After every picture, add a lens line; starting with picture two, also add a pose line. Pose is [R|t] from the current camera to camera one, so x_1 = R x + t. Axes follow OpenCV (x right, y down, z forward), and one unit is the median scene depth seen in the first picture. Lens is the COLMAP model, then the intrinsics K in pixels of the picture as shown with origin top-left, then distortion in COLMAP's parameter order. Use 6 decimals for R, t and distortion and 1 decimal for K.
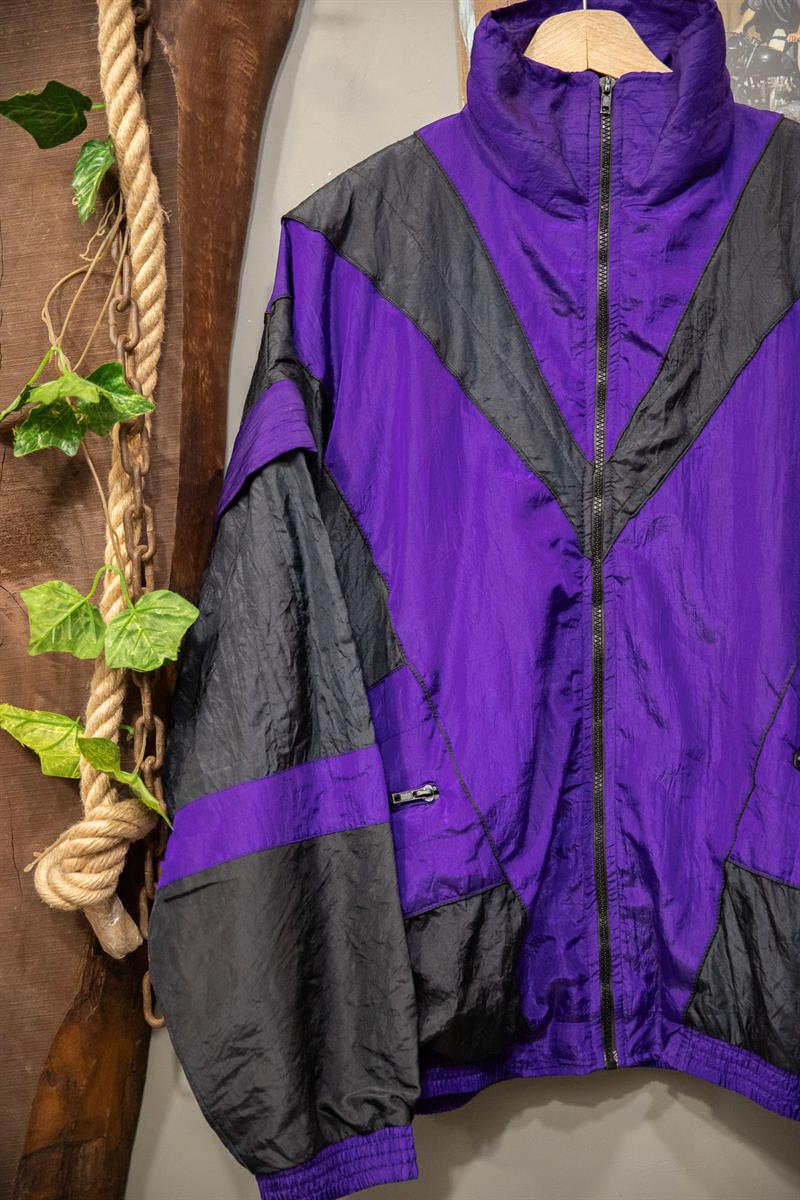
lens RADIAL K [[1919.0, 0, 389.8], [0, 1919.0, 616.1], [0, 0, 1]] dist [0.127460, 0.000000]
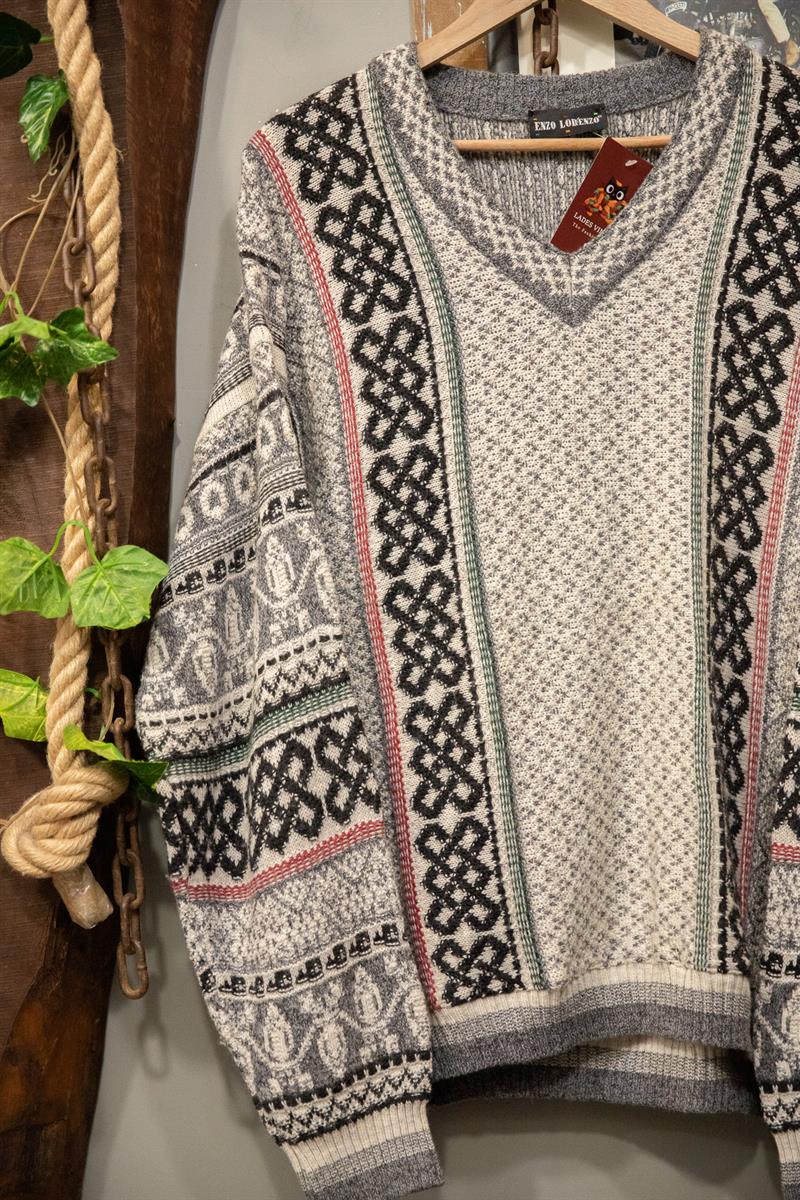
lens RADIAL K [[2226.2, 0, 351.8], [0, 2226.2, 644.2], [0, 0, 1]] dist [0.169872, 0.000000]
pose [[0.995133, -0.019204, 0.096655, -0.113825], [0.018354, 0.999785, 0.009677, 0.026684], [-0.096820, -0.007856, 0.995271, -0.121643]]
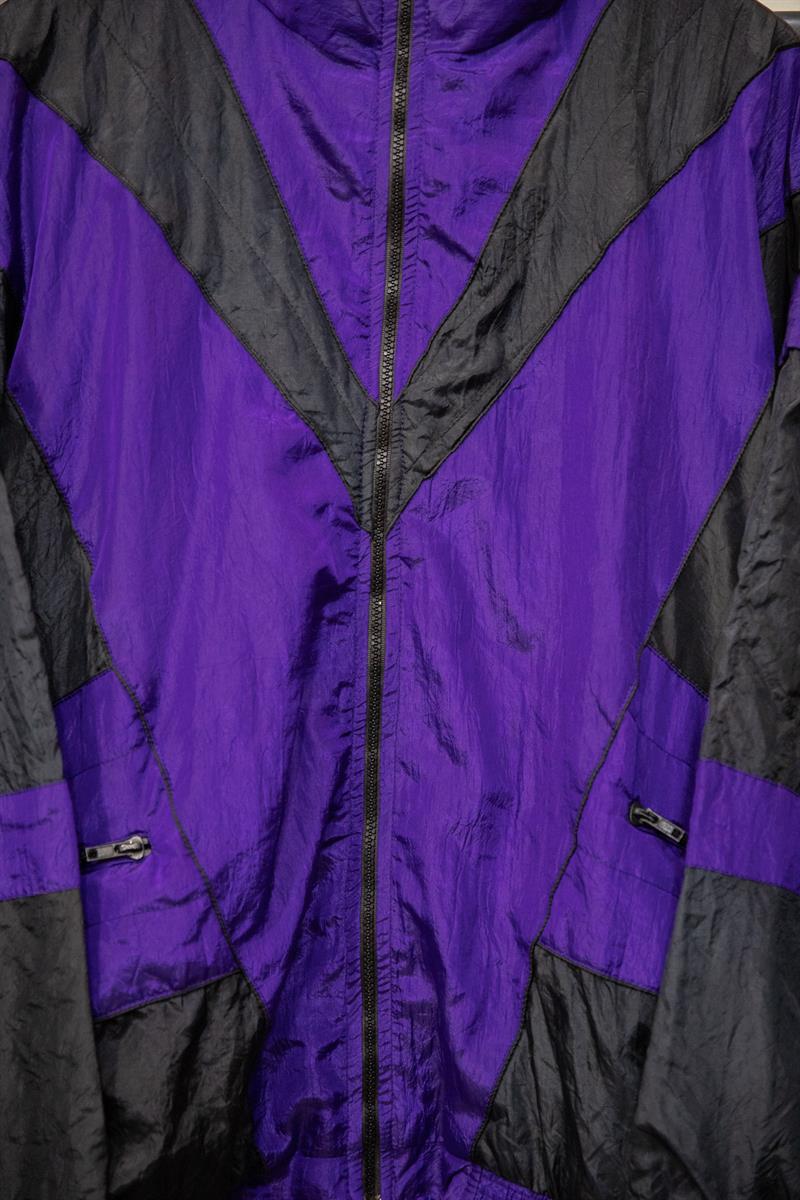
lens RADIAL K [[2226.2, 0, 396.0], [0, 2226.2, 621.4], [0, 0, 1]] dist [0.169872, 0.000000]
pose [[0.993842, 0.030702, 0.106469, 0.024578], [-0.033290, 0.999190, 0.022608, -0.015408], [-0.105689, -0.026013, 0.994059, 0.148285]]
